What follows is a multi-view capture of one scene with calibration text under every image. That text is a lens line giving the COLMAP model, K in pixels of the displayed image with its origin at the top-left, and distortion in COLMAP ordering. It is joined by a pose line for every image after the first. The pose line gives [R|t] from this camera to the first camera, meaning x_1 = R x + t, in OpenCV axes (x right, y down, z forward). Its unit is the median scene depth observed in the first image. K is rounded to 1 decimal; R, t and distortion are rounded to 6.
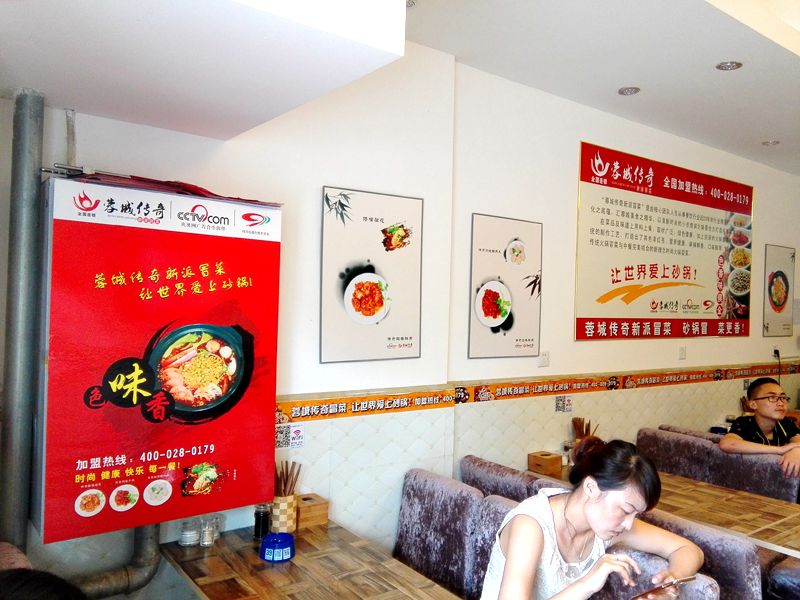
lens RADIAL K [[647.9, 0, 400.0], [0, 647.9, 300.0], [0, 0, 1]] dist [0.116638, -0.146929]
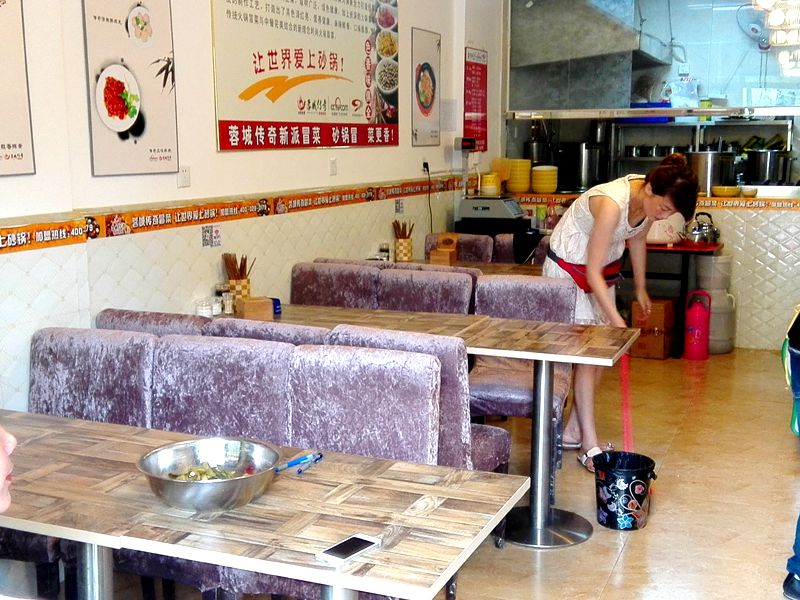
lens RADIAL K [[1035.7, 0, 400.0], [0, 1035.7, 300.0], [0, 0, 1]] dist [0.035556, 0.069735]
pose [[0.860593, -0.108806, 0.497535, -0.149919], [0.024308, 0.984574, 0.173270, 0.027943], [-0.508713, -0.137020, 0.849963, -0.119387]]
